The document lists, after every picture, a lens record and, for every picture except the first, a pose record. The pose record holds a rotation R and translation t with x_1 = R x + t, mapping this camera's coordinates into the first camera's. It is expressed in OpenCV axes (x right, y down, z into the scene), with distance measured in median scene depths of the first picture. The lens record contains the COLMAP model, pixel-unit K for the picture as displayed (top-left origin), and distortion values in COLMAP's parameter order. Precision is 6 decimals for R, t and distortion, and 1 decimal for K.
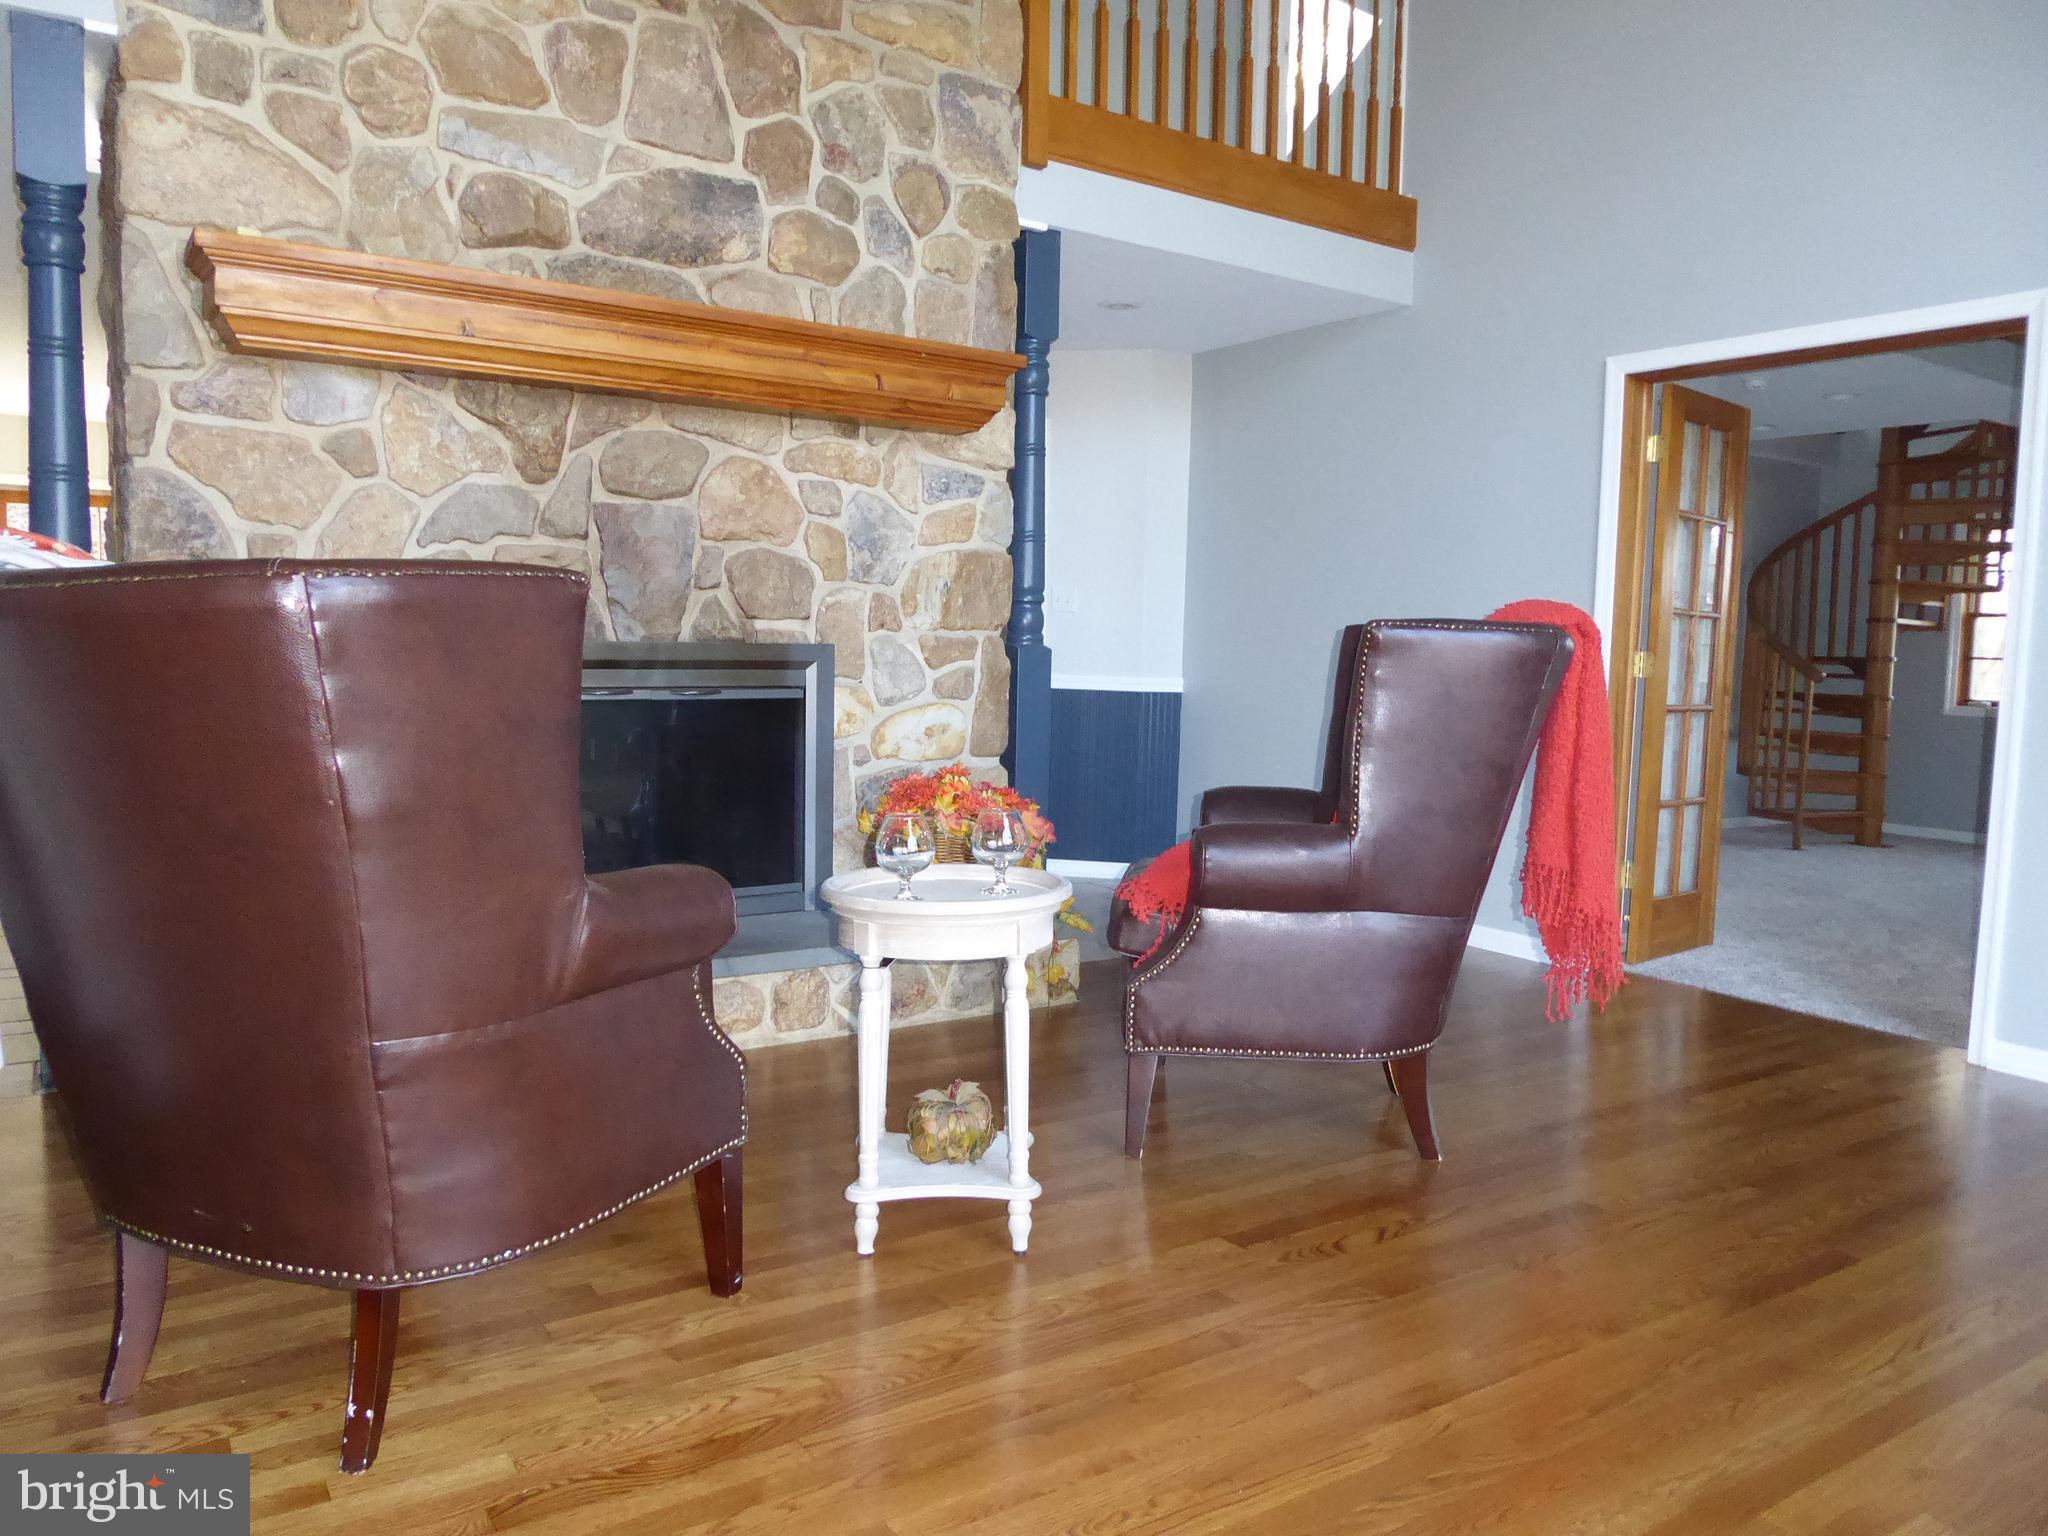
lens RADIAL K [[1453.3, 0, 1030.7], [0, 1453.3, 733.3], [0, 0, 1]] dist [-0.056424, 0.030403]
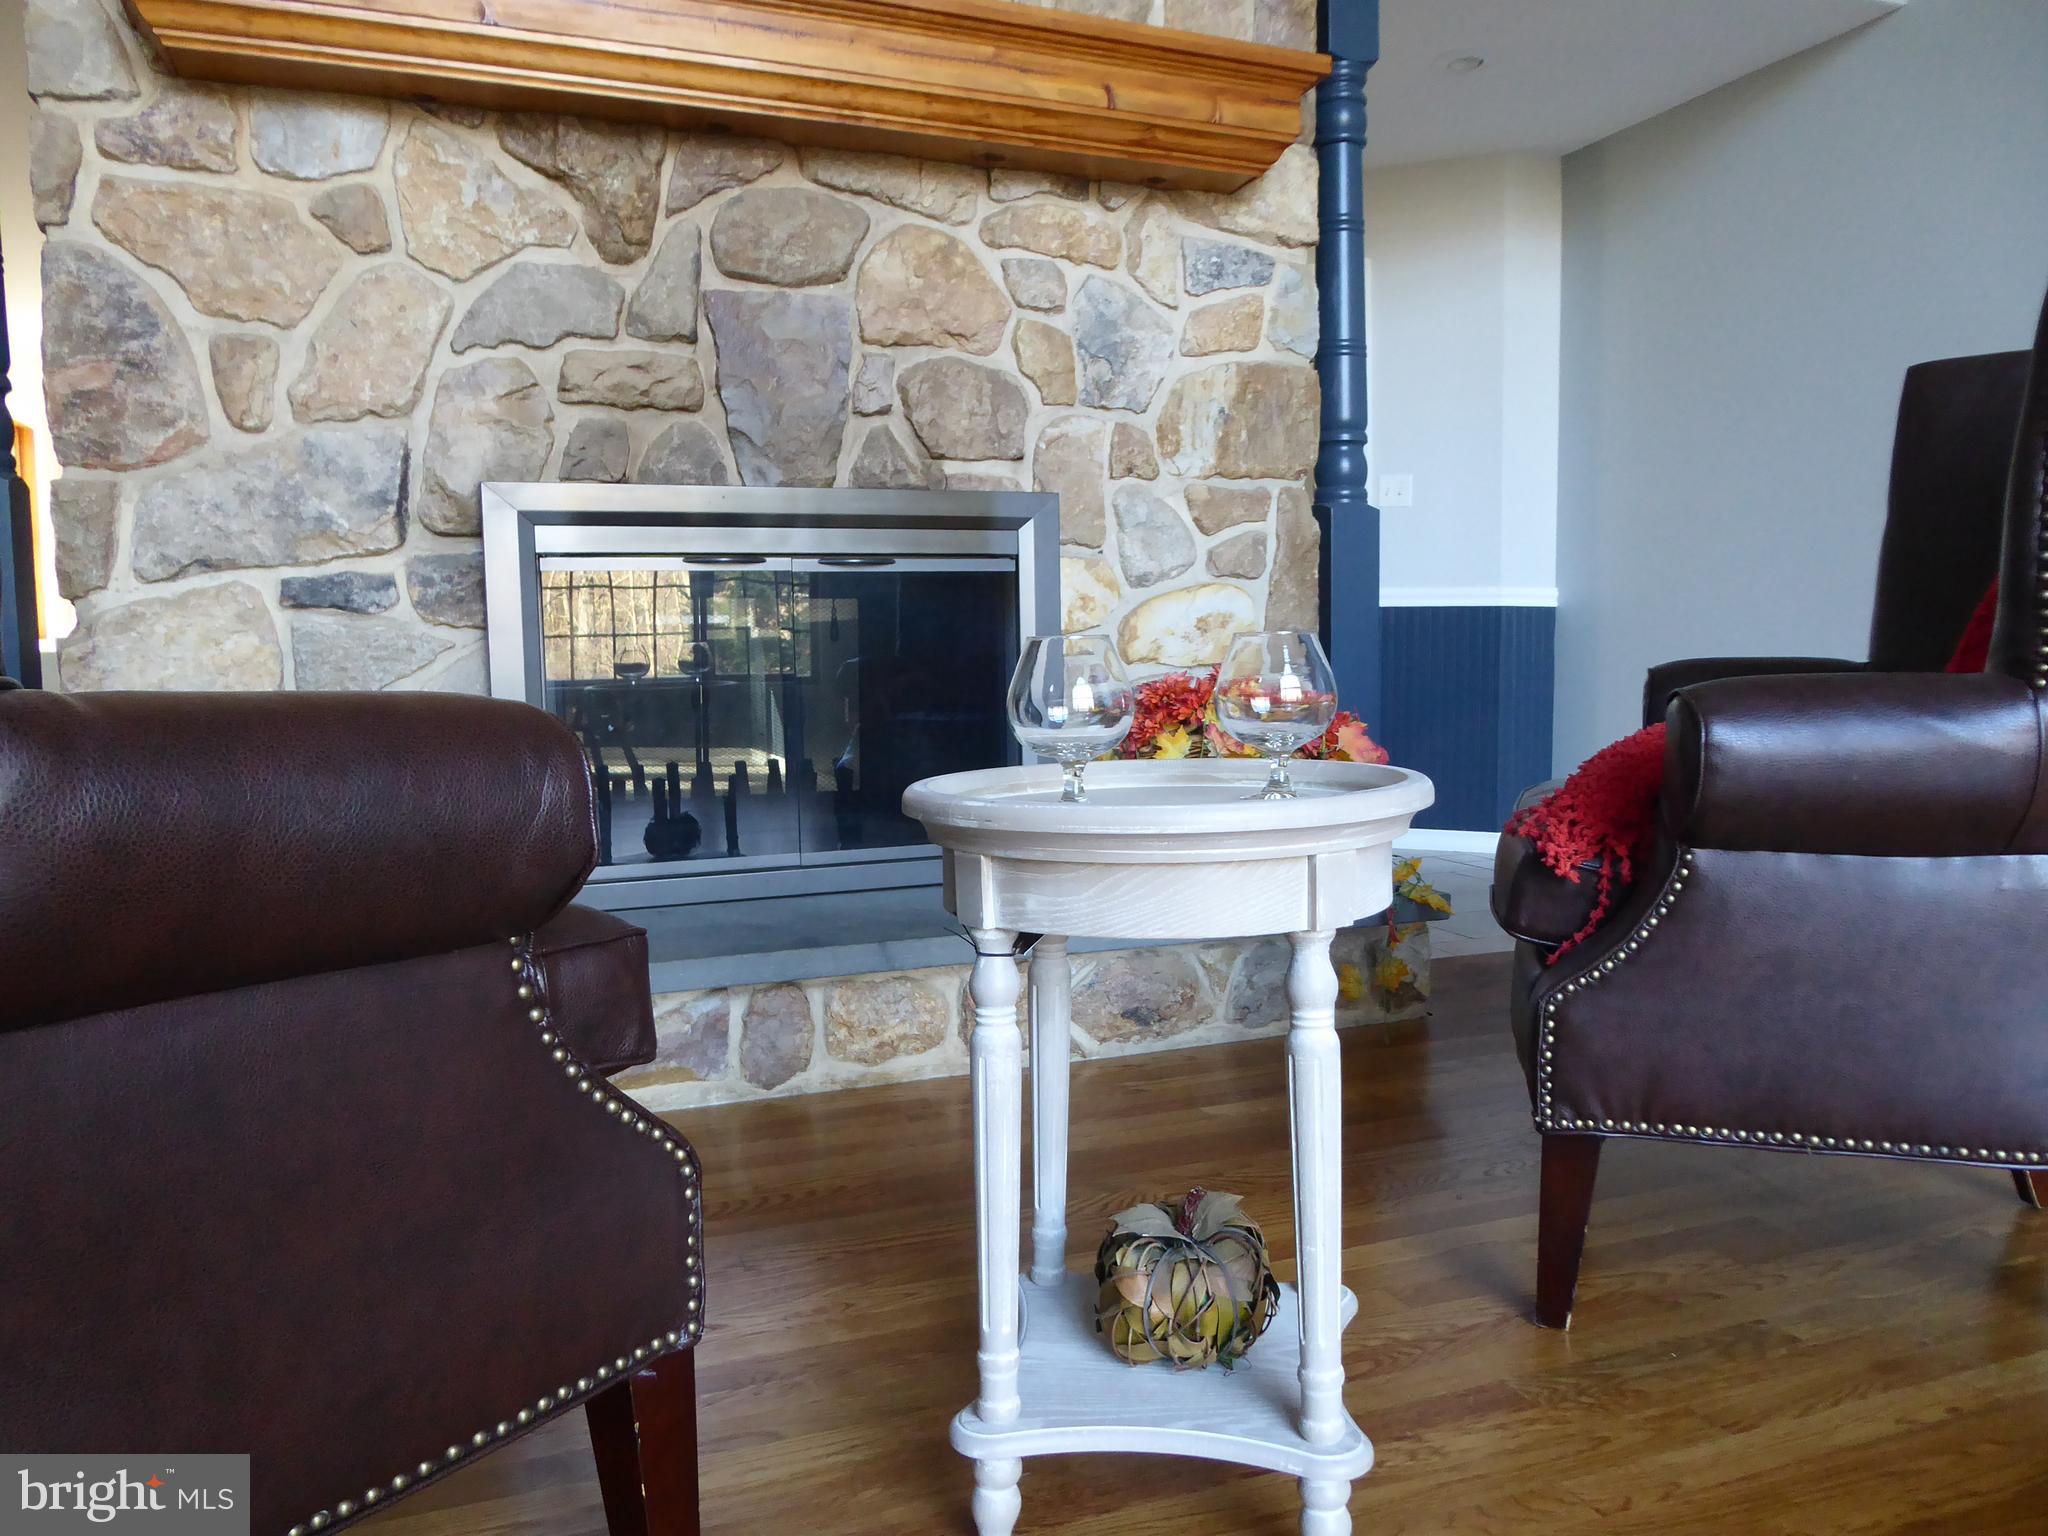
lens RADIAL K [[1453.3, 0, 1030.7], [0, 1453.3, 733.3], [0, 0, 1]] dist [-0.056424, 0.030403]
pose [[0.974985, -0.016778, -0.221636, 0.003717], [0.017137, 0.999853, -0.000300, 0.054864], [0.221609, -0.003506, 0.975129, 0.331620]]
